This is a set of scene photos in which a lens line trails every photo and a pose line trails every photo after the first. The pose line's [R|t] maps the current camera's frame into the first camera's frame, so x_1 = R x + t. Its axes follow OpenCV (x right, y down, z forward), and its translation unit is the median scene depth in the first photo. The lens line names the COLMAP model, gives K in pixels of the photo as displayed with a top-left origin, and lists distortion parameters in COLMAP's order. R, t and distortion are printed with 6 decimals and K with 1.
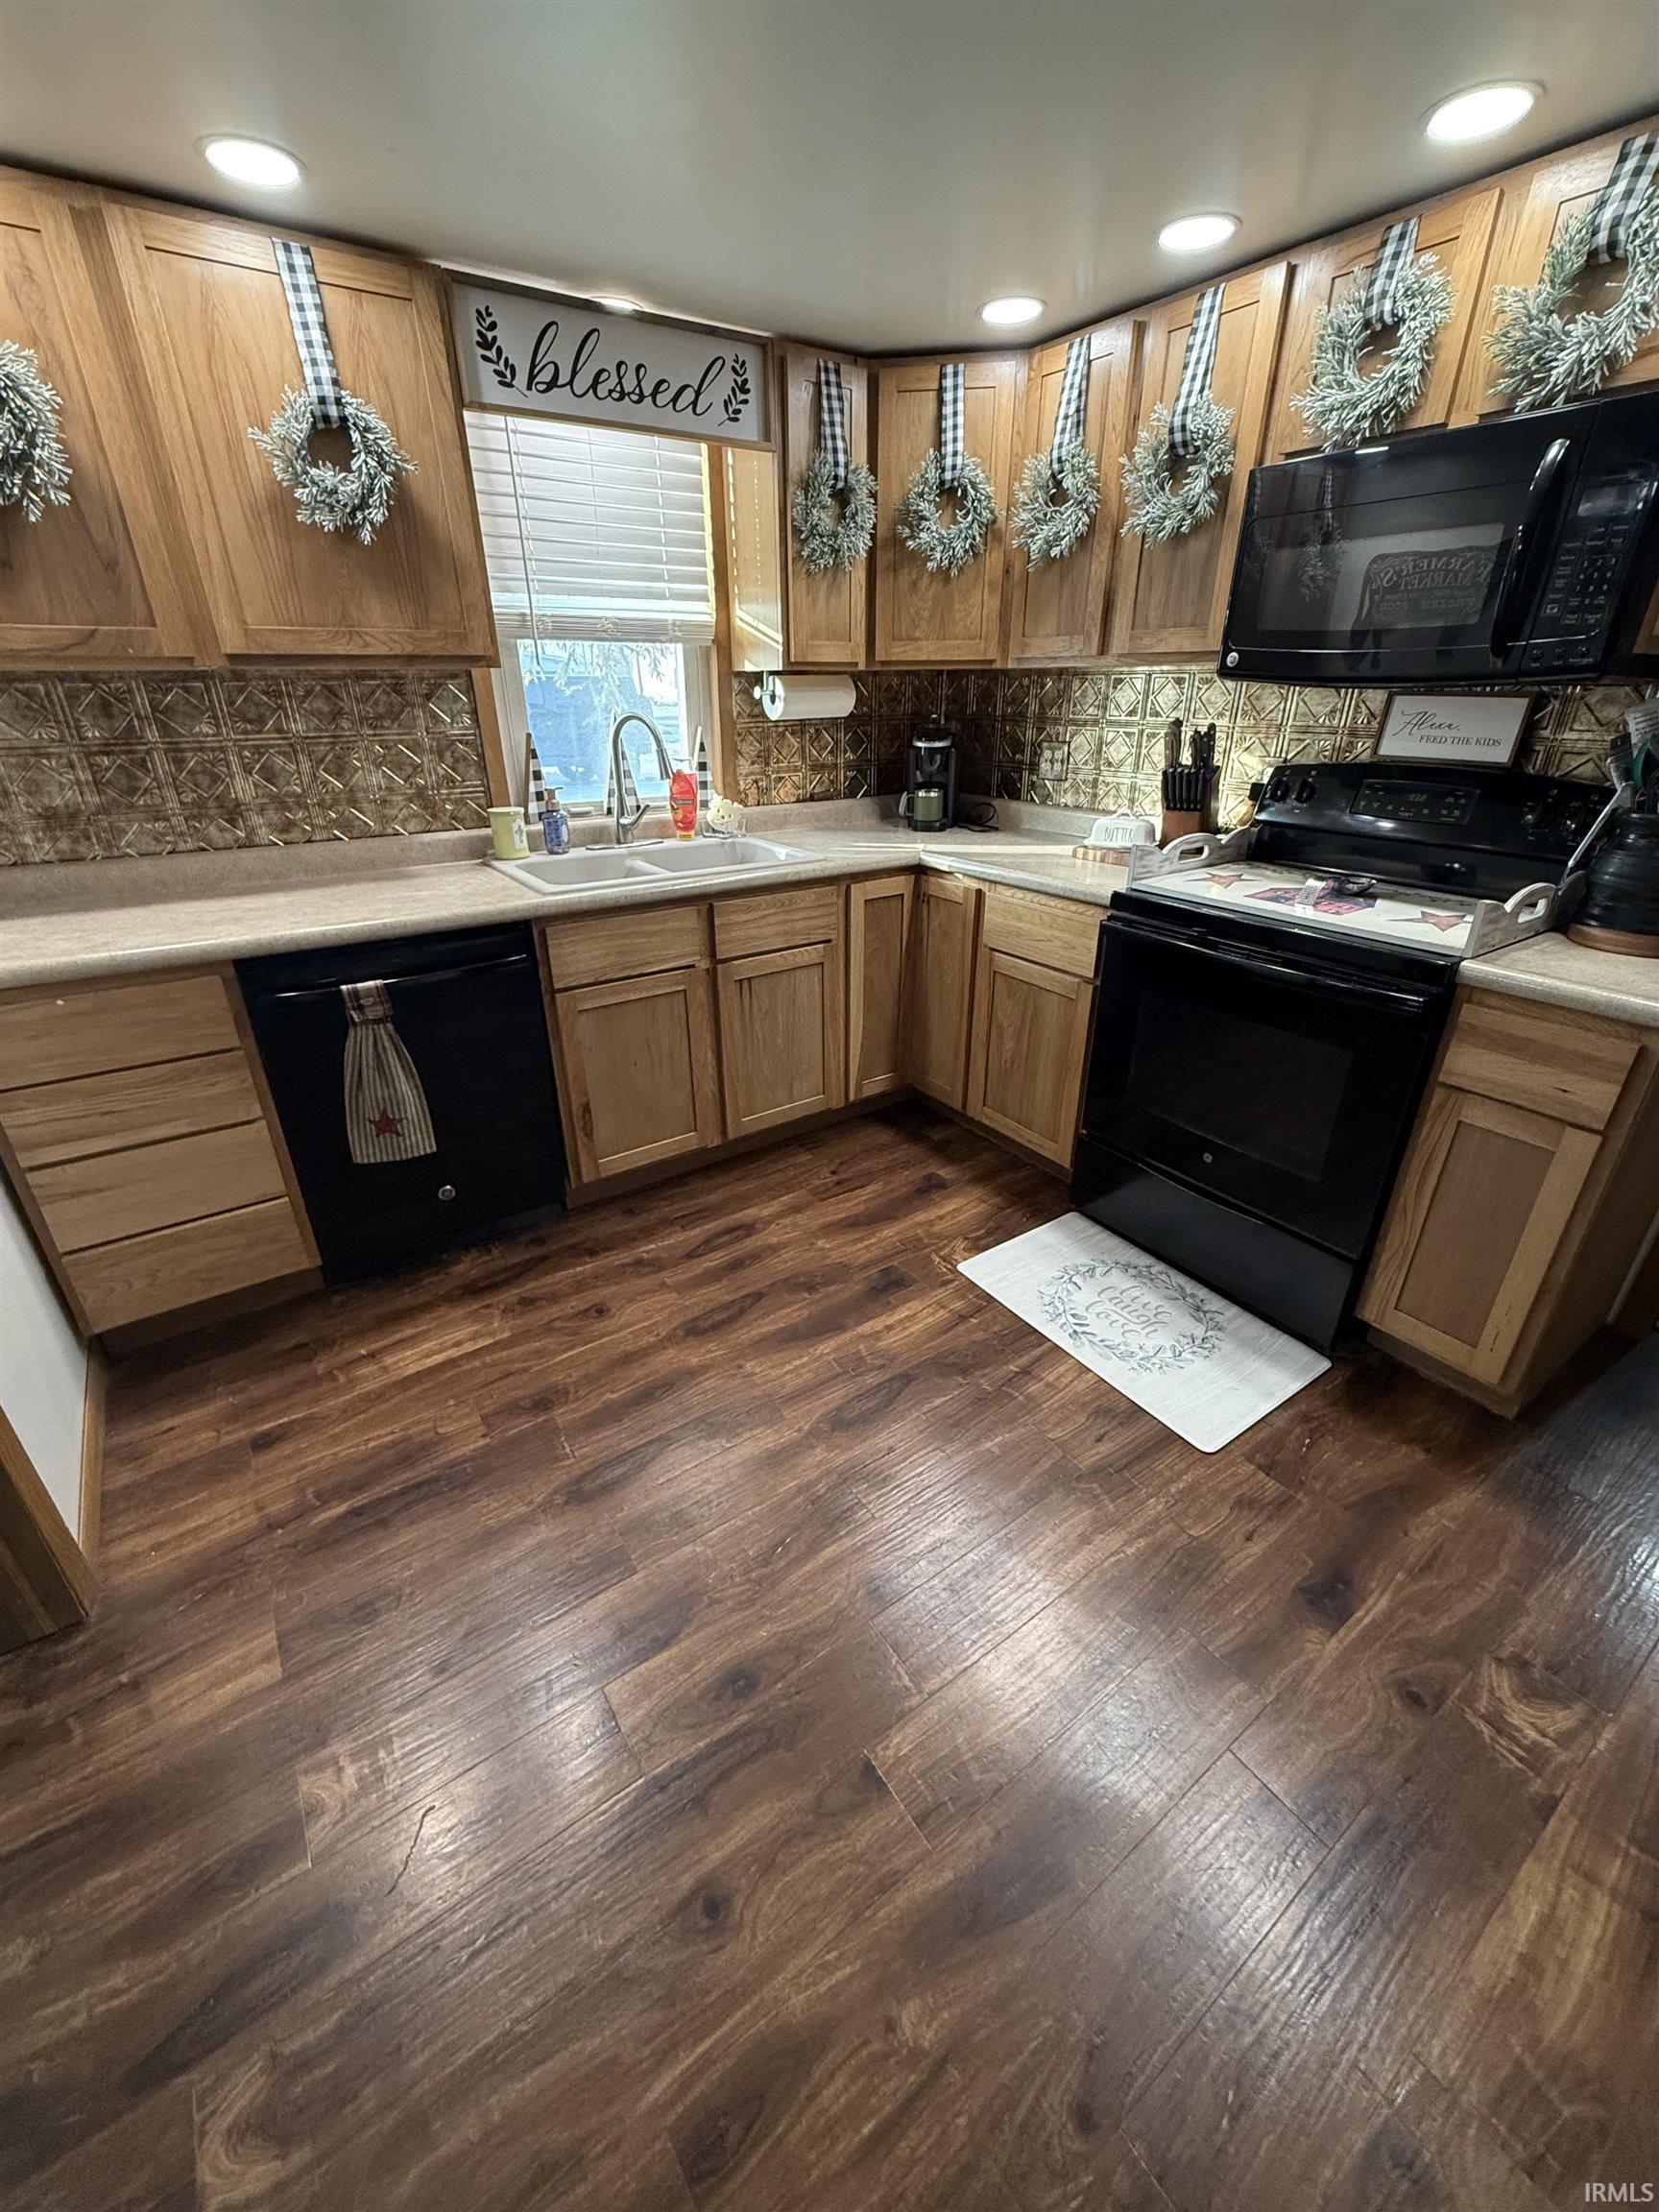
lens RADIAL K [[880.9, 0, 831.8], [0, 880.9, 1104.8], [0, 0, 1]] dist [-0.000120, 0.000178]
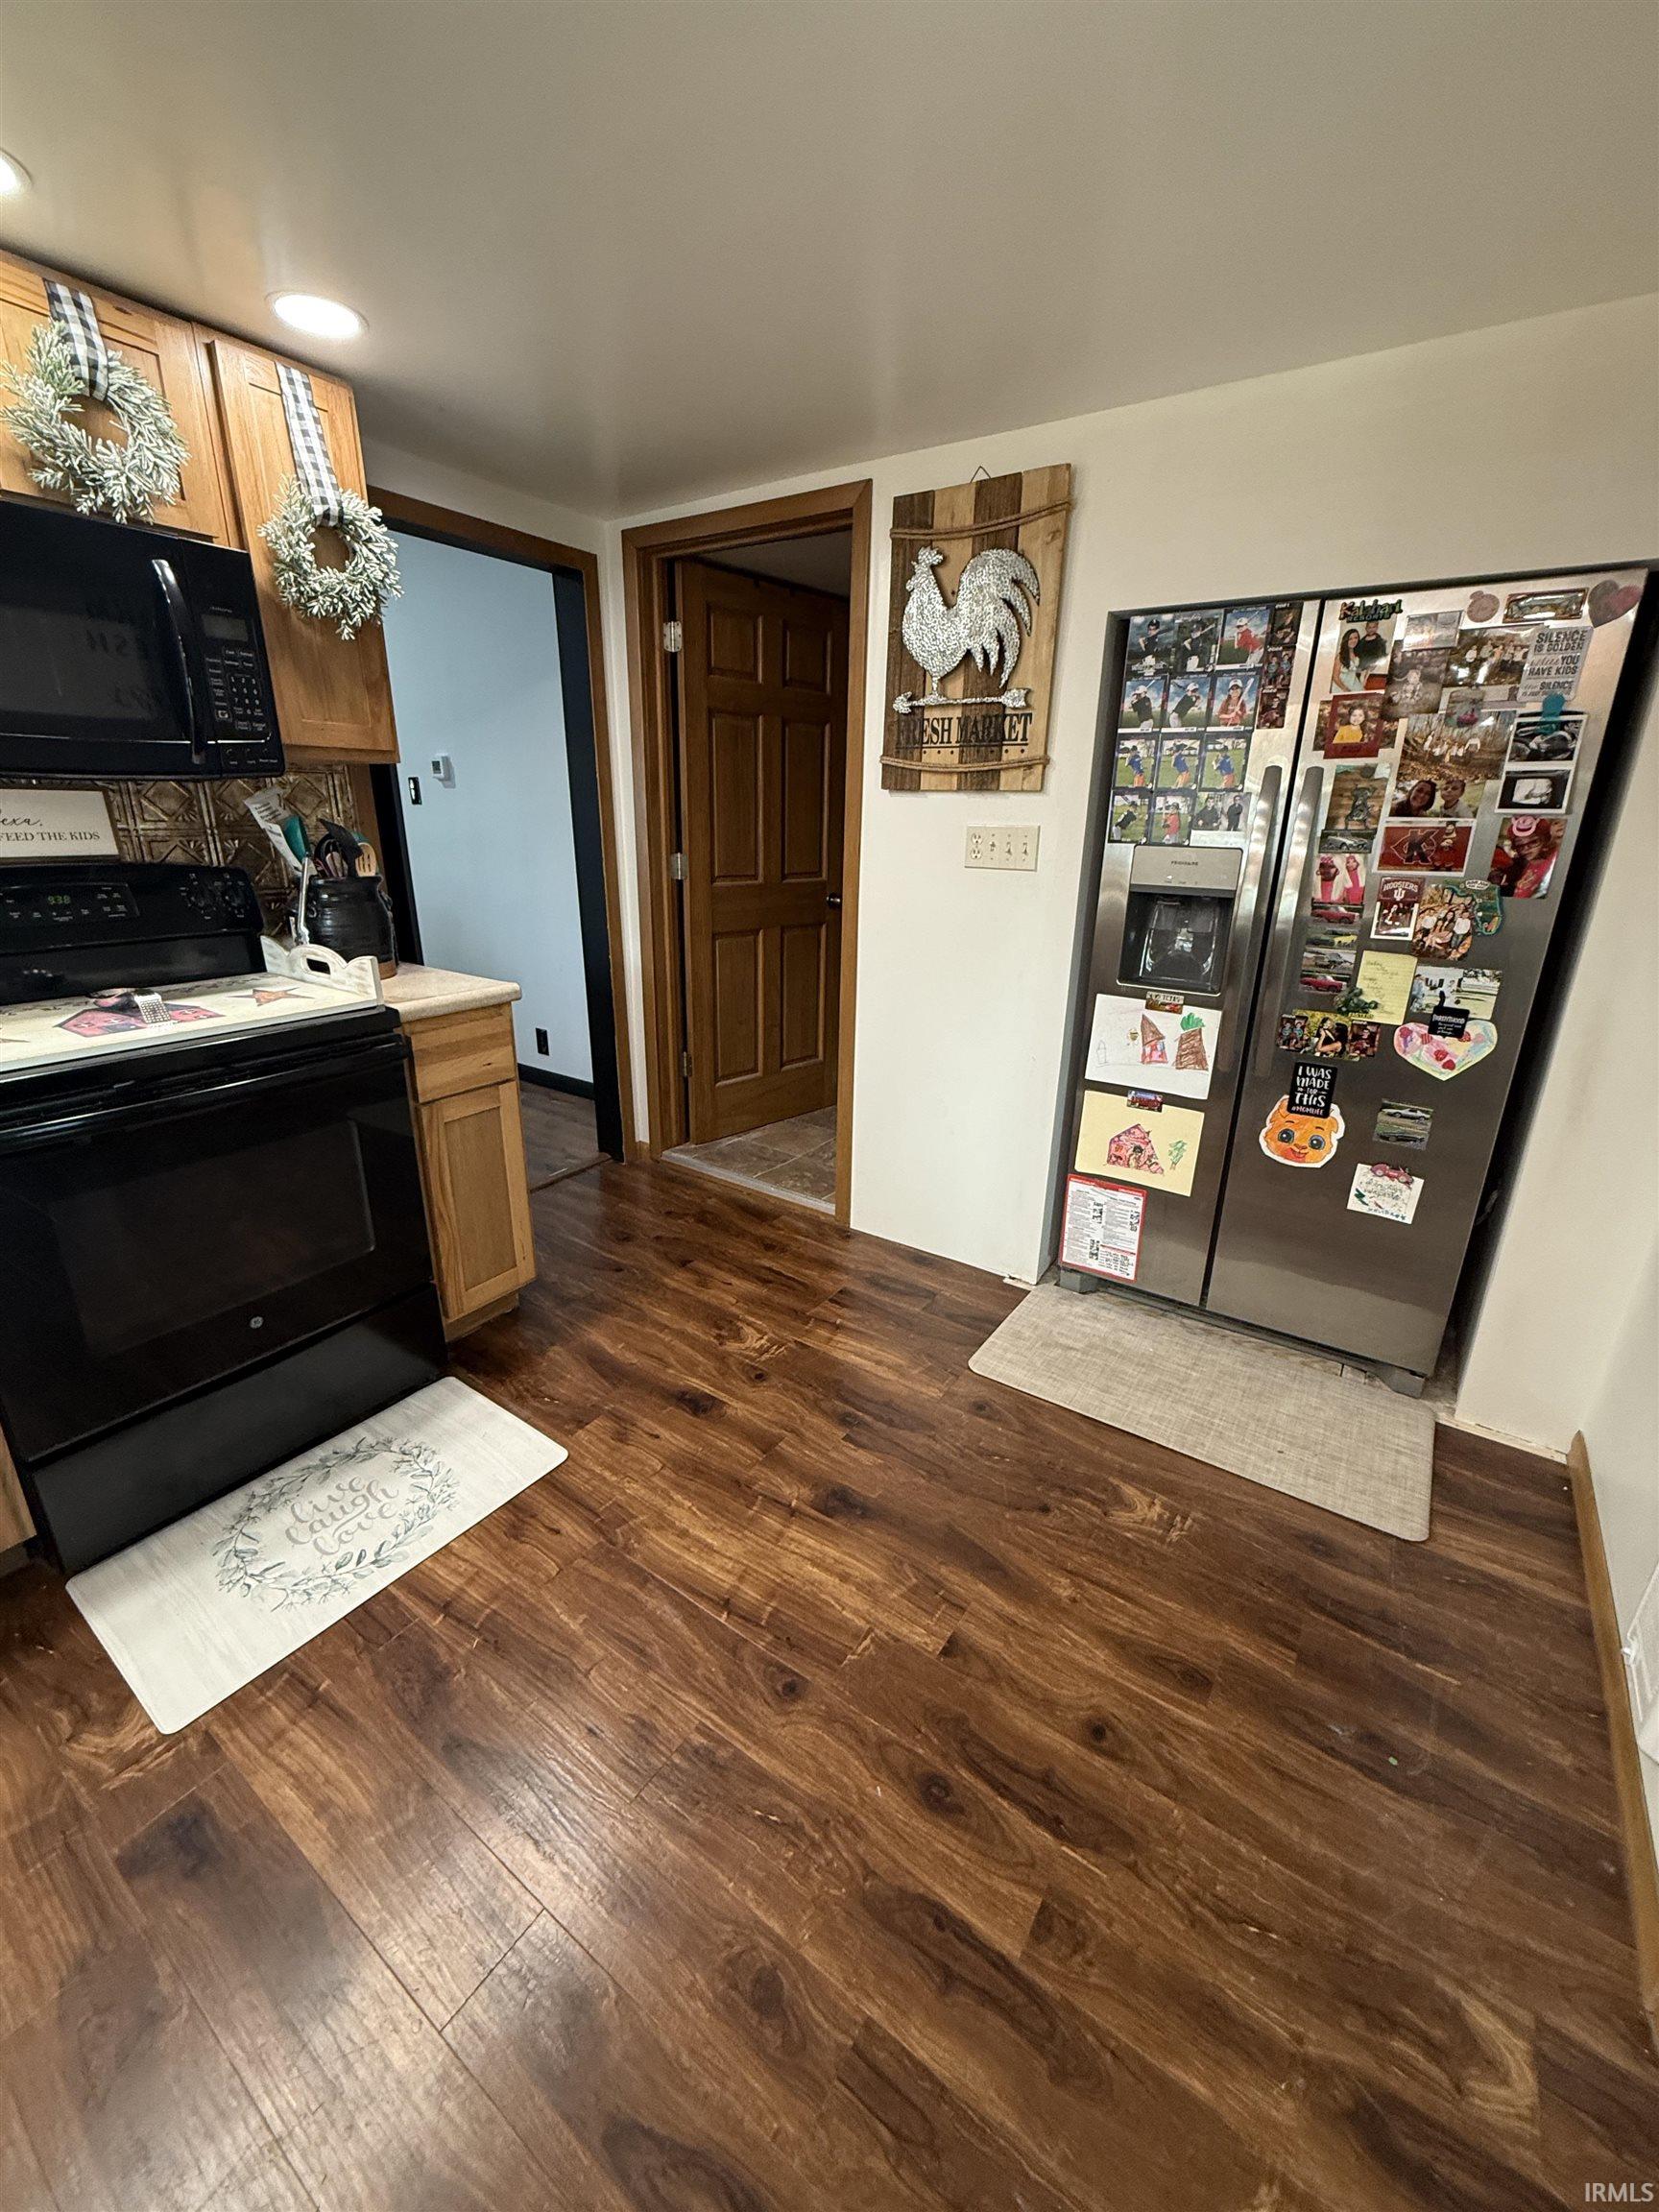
lens RADIAL K [[880.9, 0, 829.8], [0, 880.9, 1100.2], [0, 0, 1]] dist [-0.000120, 0.000178]
pose [[-0.348222, -0.307417, 0.885571, -0.517095], [0.389703, 0.811721, 0.435019, -0.311008], [-0.852569, 0.496592, -0.162858, 0.678224]]
